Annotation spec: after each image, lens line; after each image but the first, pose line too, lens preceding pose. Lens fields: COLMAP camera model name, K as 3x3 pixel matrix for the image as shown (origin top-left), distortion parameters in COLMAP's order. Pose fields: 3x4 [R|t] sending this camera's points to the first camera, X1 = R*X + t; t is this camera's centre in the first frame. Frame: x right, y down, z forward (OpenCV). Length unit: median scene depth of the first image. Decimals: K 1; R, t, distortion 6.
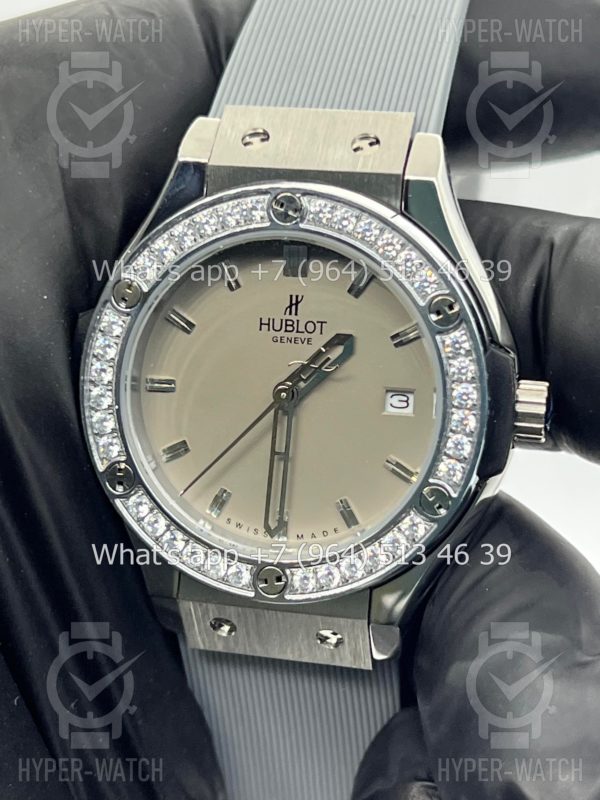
lens RADIAL K [[1907.6, 0, 301.9], [0, 1907.6, 397.0], [0, 0, 1]] dist [0.232498, 0.000000]
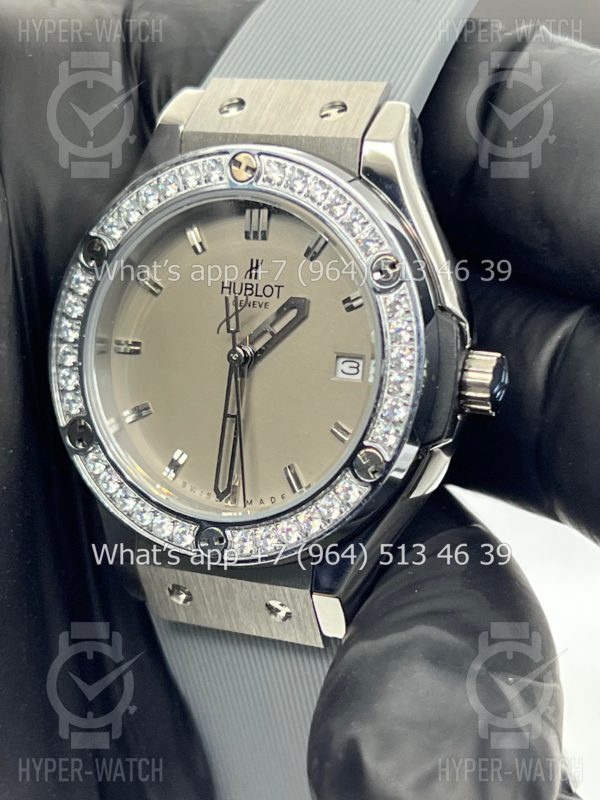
lens RADIAL K [[1907.6, 0, 296.5], [0, 1907.6, 408.6], [0, 0, 1]] dist [0.232498, 0.000000]
pose [[0.977662, 0.043608, -0.205612, 0.226631], [-0.061275, 0.994881, -0.080352, 0.103848], [0.201055, 0.091156, 0.975329, 0.034037]]
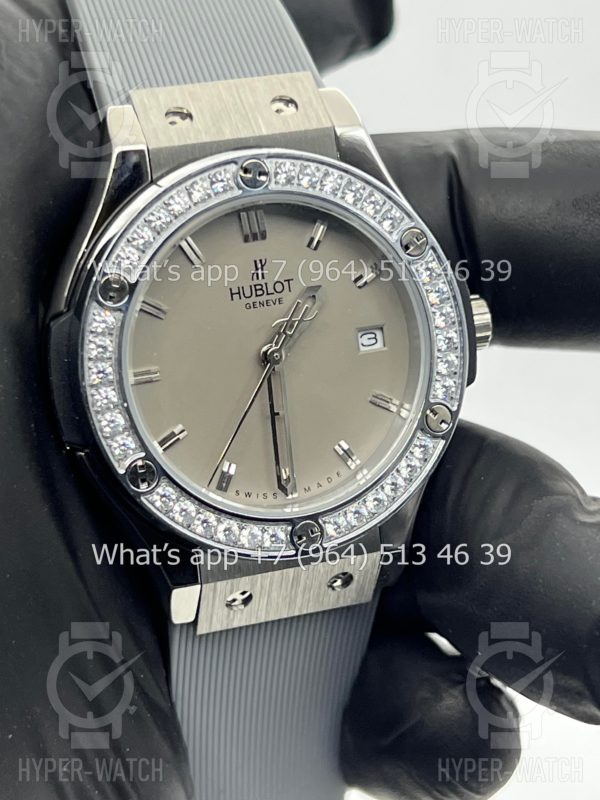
lens RADIAL K [[1907.6, 0, 300.0], [0, 1907.6, 396.6], [0, 0, 1]] dist [0.232498, 0.000000]
pose [[0.835882, -0.215246, 0.504946, -0.518867], [0.230033, 0.972596, 0.033799, -0.011319], [-0.498383, 0.087902, 0.862489, 0.109471]]
